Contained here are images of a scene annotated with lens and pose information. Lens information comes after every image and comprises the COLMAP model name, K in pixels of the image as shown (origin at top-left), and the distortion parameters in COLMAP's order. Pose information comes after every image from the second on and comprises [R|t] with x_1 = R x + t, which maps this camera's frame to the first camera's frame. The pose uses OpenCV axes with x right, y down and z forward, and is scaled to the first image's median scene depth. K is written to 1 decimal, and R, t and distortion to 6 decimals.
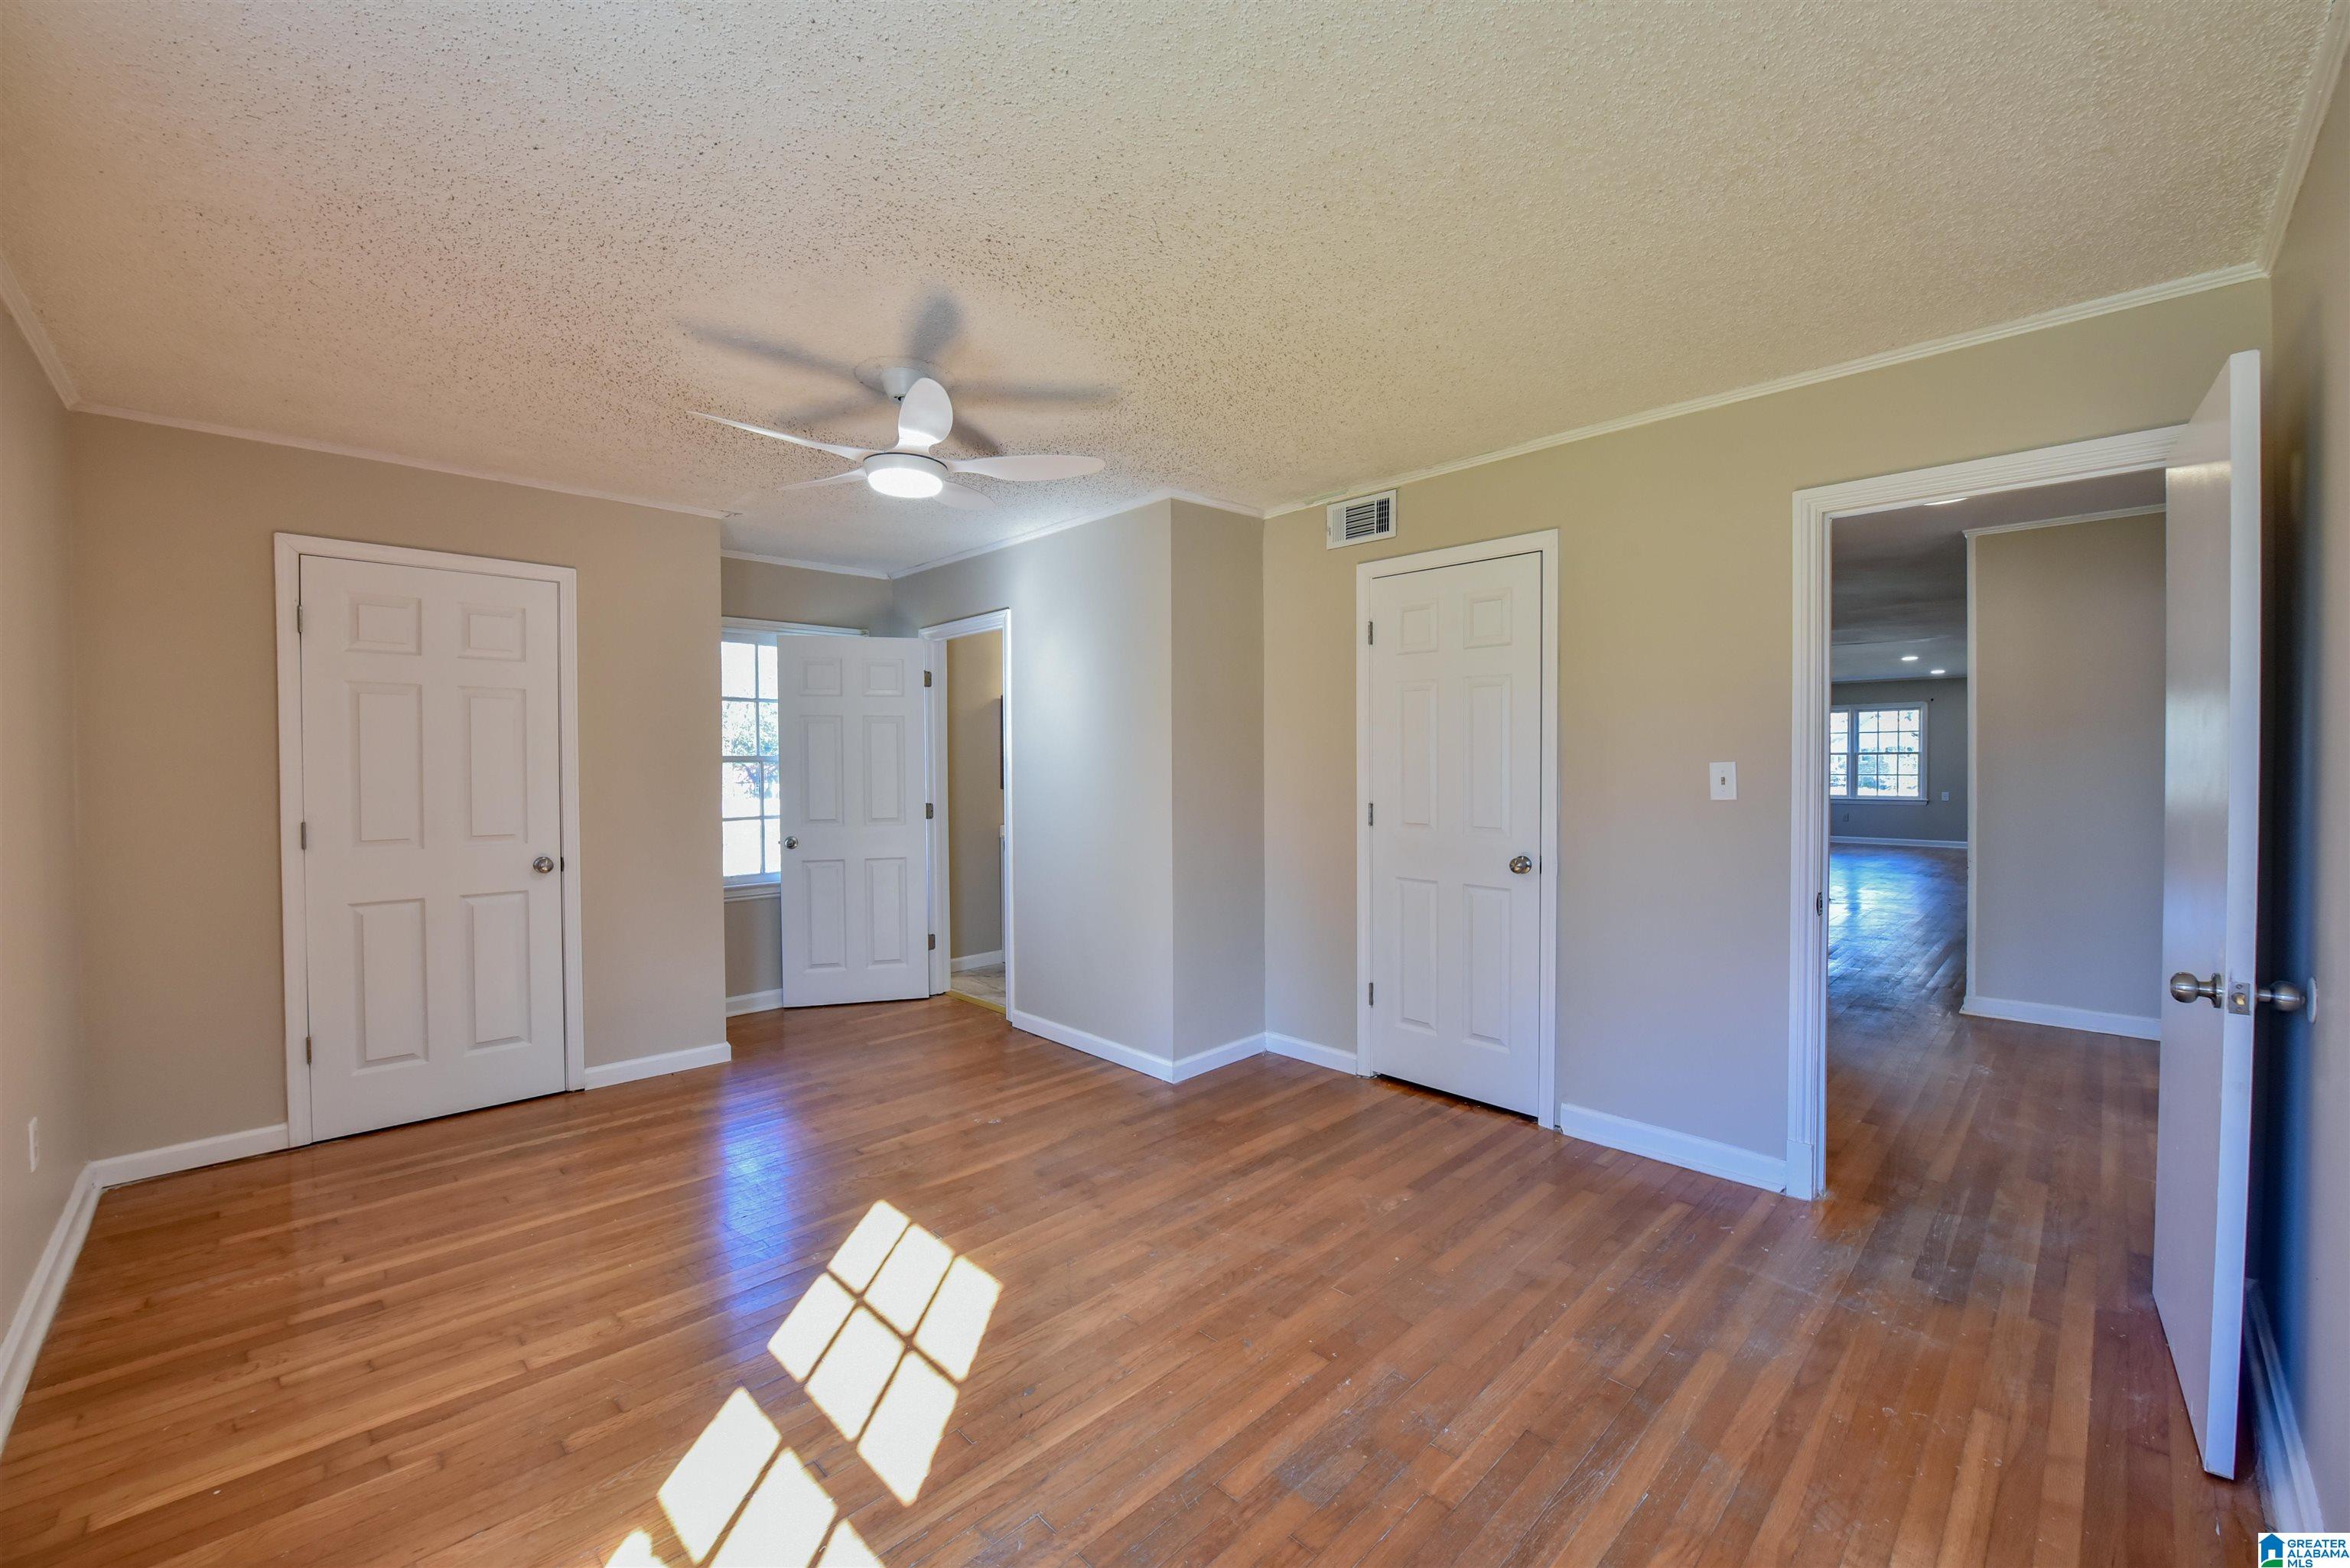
lens RADIAL K [[933.1, 0, 1175.1], [0, 933.1, 783.9], [0, 0, 1]] dist [-0.017363, -0.002104]
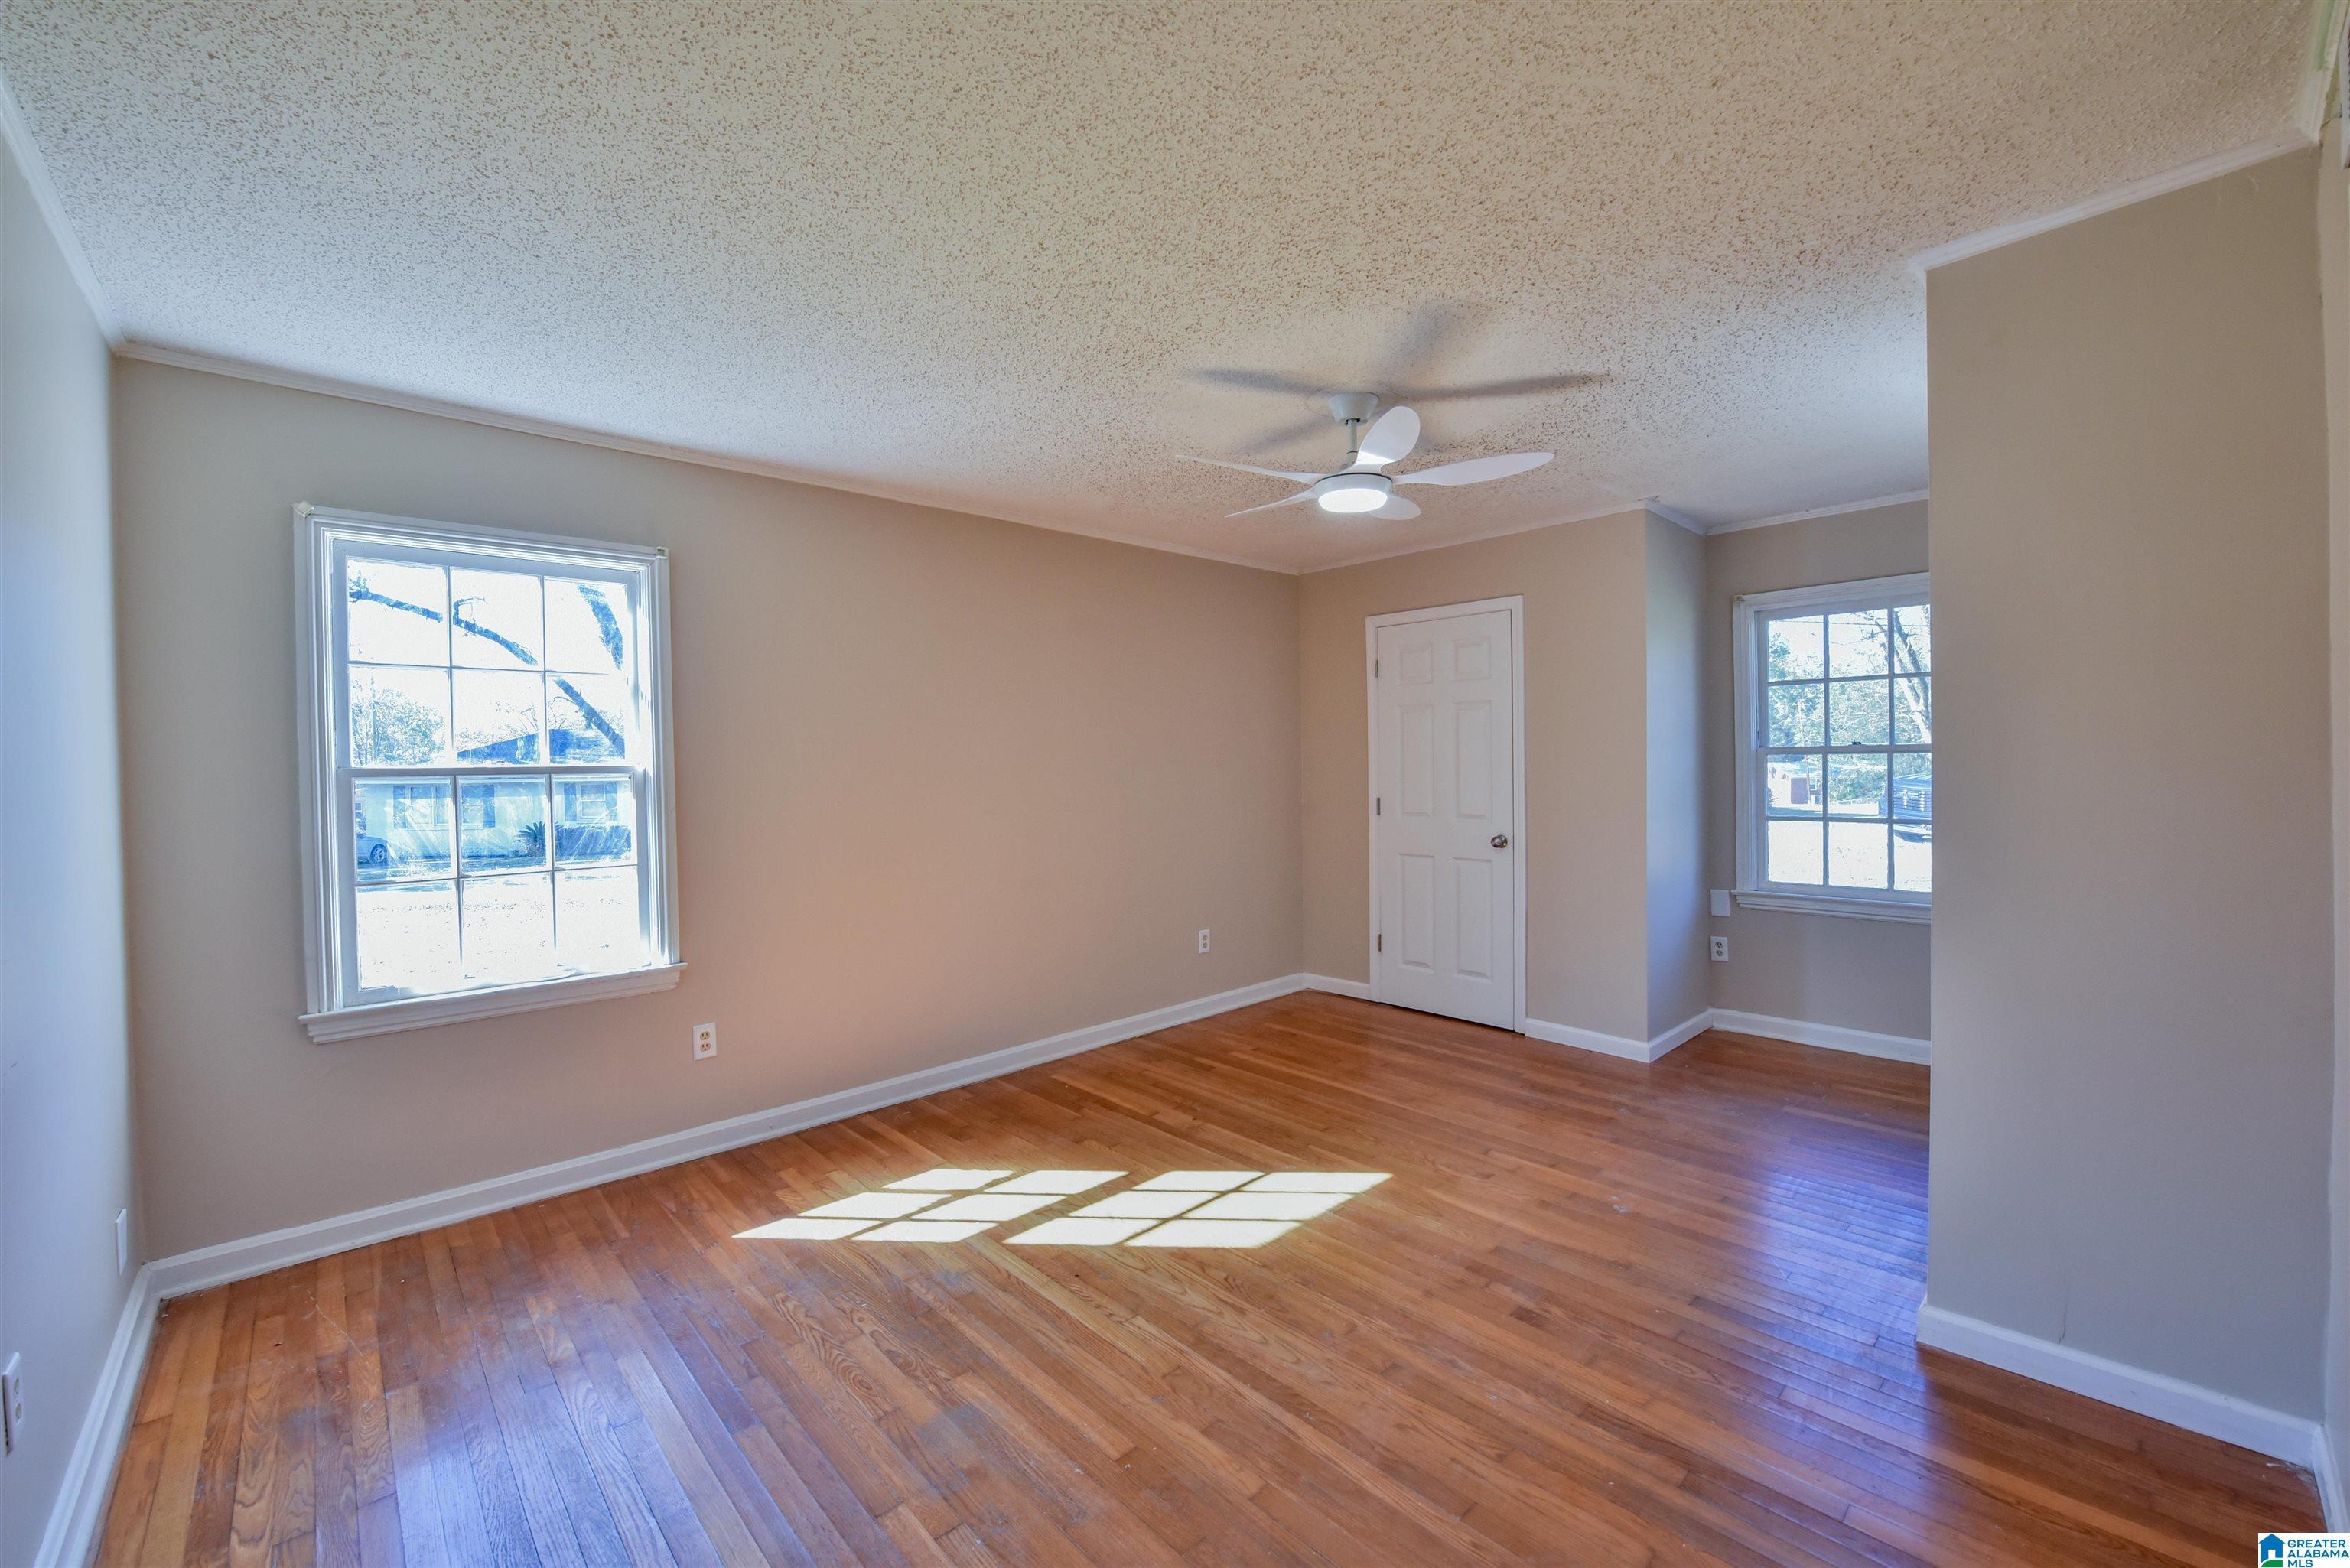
lens RADIAL K [[933.1, 0, 1175.4], [0, 933.1, 773.2], [0, 0, 1]] dist [-0.017363, -0.002104]
pose [[-0.028966, 0.014535, -0.999475, 0.807629], [-0.008058, 0.999858, 0.014774, -0.025532], [0.999548, 0.008482, -0.028844, 0.851926]]
